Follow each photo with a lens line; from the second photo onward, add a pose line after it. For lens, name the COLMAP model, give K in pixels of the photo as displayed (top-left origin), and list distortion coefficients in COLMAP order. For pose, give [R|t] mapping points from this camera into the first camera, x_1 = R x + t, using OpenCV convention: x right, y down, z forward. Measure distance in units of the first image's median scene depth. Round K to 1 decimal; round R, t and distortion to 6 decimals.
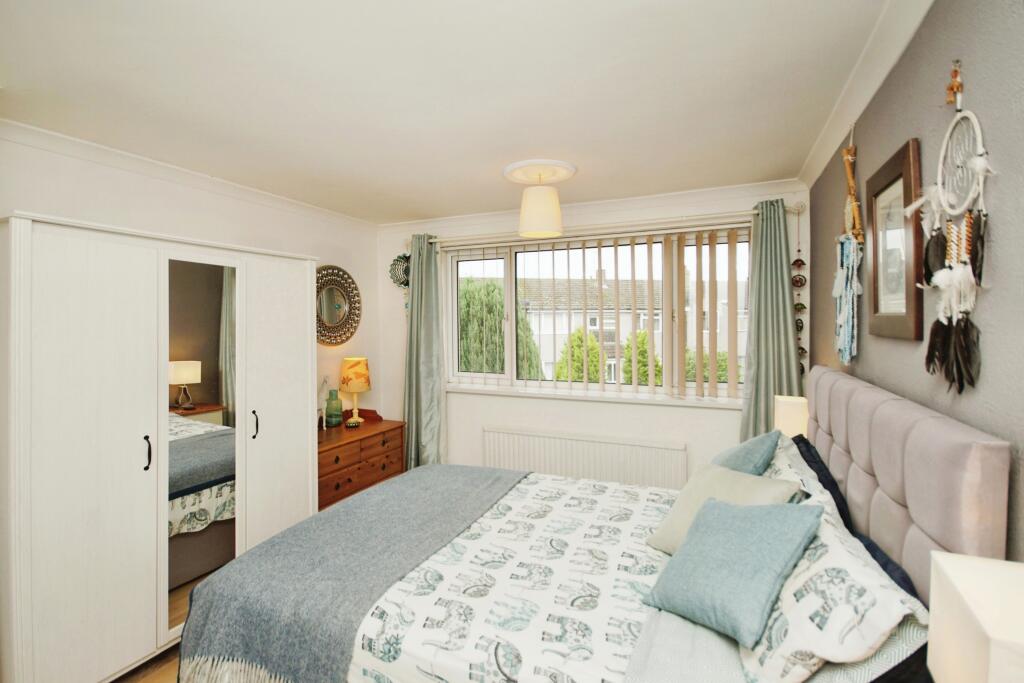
lens RADIAL K [[479.7, 0, 510.6], [0, 479.7, 336.3], [0, 0, 1]] dist [-0.001671, 0.000439]
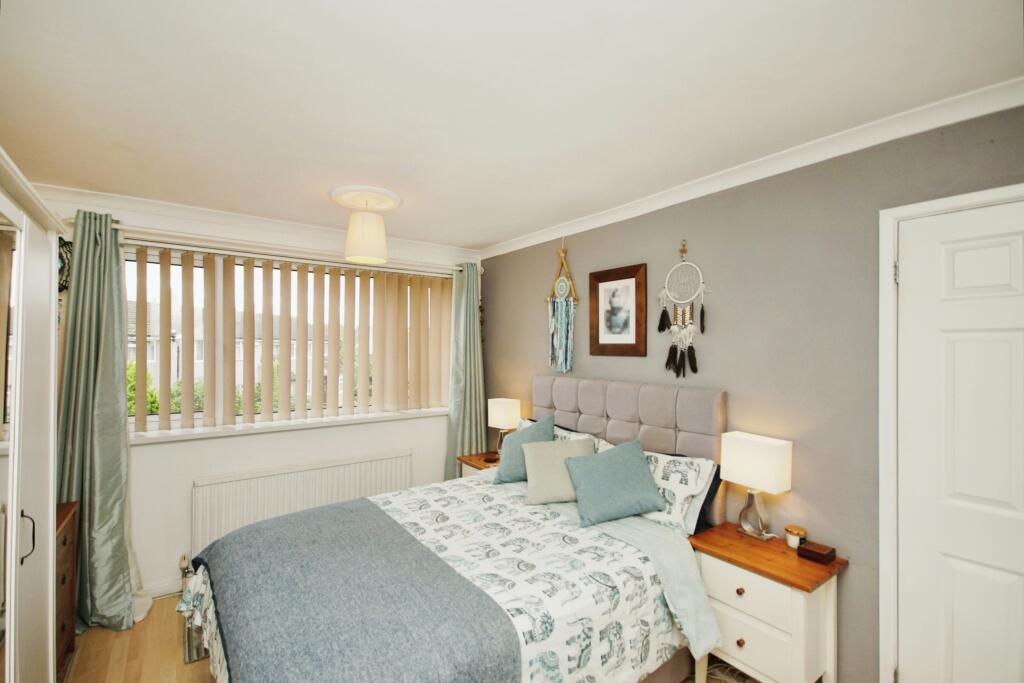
lens RADIAL K [[460.2, 0, 512.2], [0, 460.2, 346.8], [0, 0, 1]] dist [0.011553, -0.005020]
pose [[0.481588, 0.010418, 0.876336, -0.886421], [0.021675, 0.999482, -0.023793, 0.001034], [-0.876130, 0.030453, 0.481112, 0.357339]]
